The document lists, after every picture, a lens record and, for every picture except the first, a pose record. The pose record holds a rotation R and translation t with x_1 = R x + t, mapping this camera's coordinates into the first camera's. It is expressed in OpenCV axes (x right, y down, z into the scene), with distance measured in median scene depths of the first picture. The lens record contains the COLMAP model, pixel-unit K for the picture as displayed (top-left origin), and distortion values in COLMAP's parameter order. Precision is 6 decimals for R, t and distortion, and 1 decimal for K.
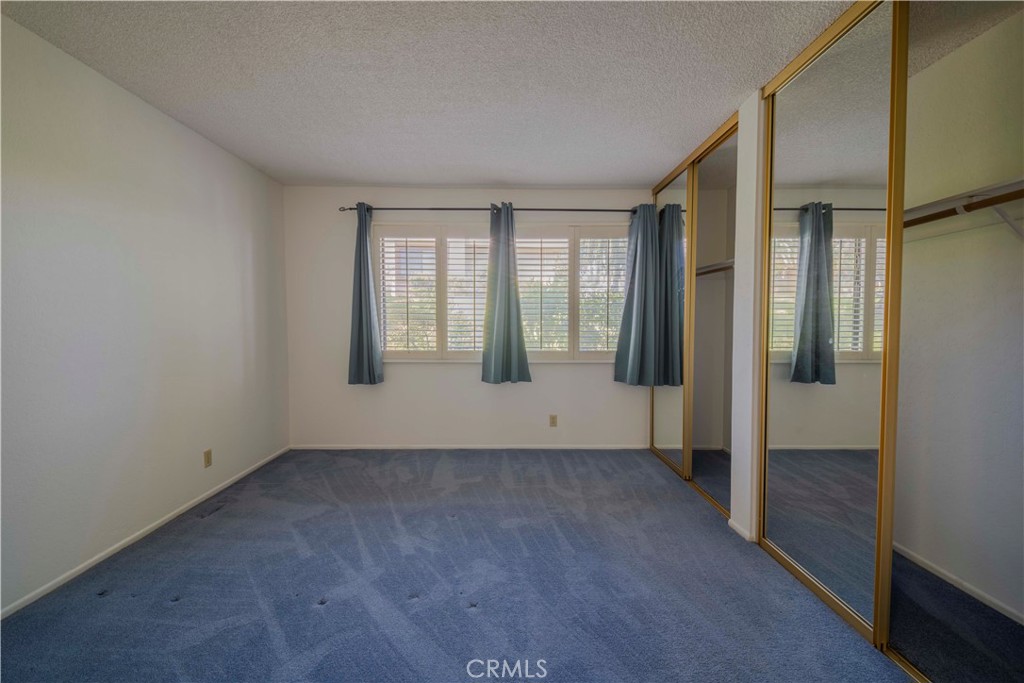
lens RADIAL K [[426.3, 0, 509.2], [0, 426.3, 339.7], [0, 0, 1]] dist [0.017438, -0.011290]
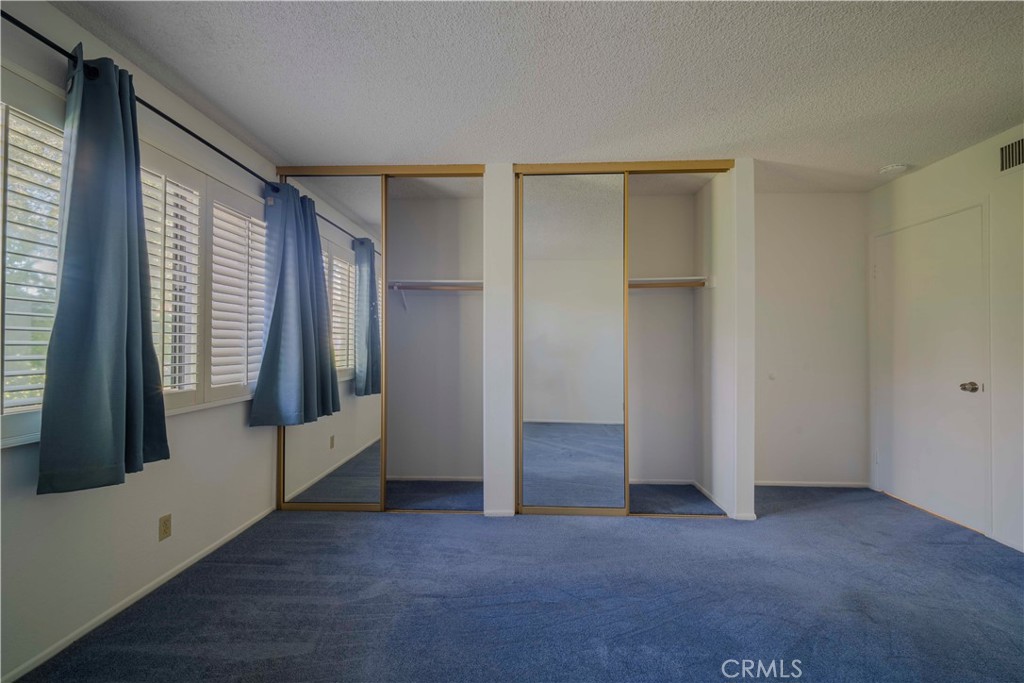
lens RADIAL K [[426.3, 0, 509.2], [0, 426.3, 339.7], [0, 0, 1]] dist [0.017438, -0.011290]
pose [[0.044388, 0.002834, 0.999010, -0.447319], [0.031262, 0.999502, -0.004225, -0.029046], [-0.998525, 0.031419, 0.044277, 0.597453]]
